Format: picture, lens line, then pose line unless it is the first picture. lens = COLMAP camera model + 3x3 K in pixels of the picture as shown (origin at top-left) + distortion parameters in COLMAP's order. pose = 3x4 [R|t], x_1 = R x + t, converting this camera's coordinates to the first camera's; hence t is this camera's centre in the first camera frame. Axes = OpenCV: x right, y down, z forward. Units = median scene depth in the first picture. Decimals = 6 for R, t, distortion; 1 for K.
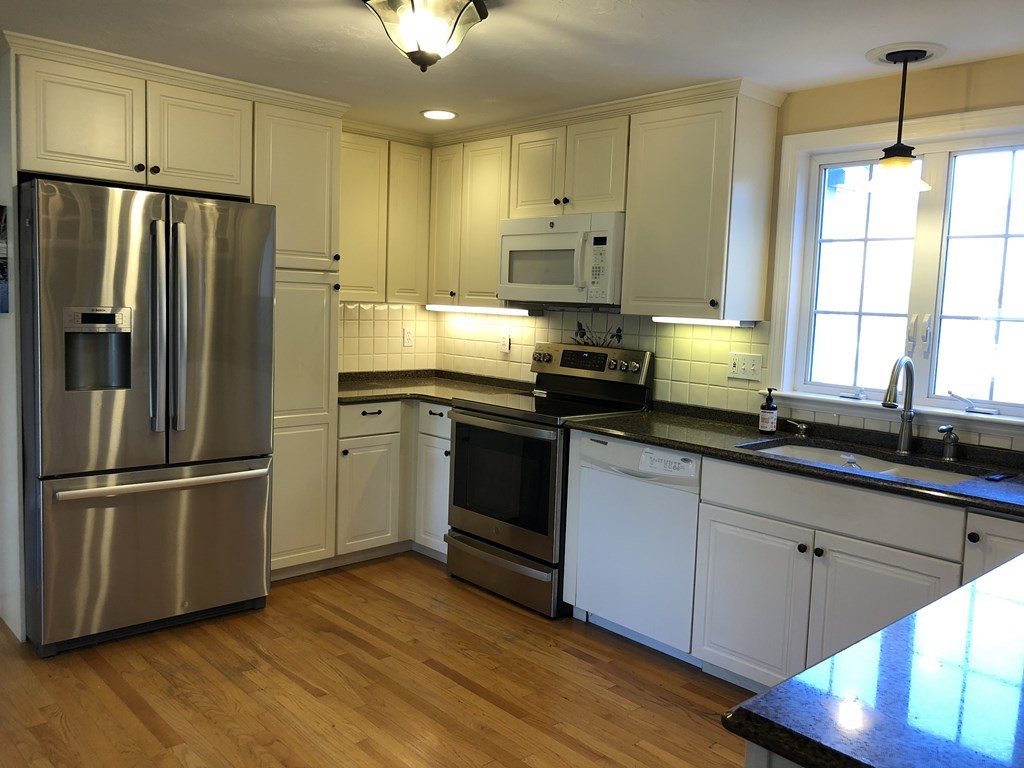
lens RADIAL K [[847.3, 0, 512.0], [0, 847.3, 384.0], [0, 0, 1]] dist [0.081248, -0.187260]
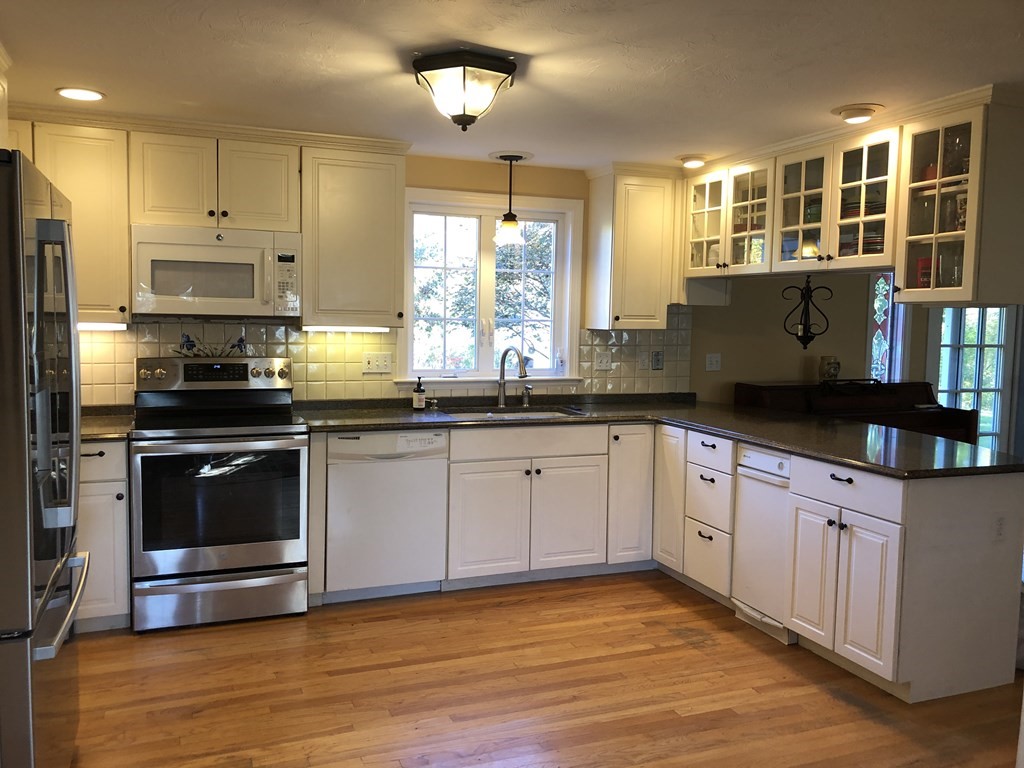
lens RADIAL K [[830.8, 0, 512.0], [0, 830.8, 384.0], [0, 0, 1]] dist [0.084174, -0.007282]
pose [[0.355880, -0.106787, 0.928410, -0.868574], [0.091250, 0.992674, 0.079200, -0.074284], [-0.930066, 0.056532, 0.363017, 0.389227]]
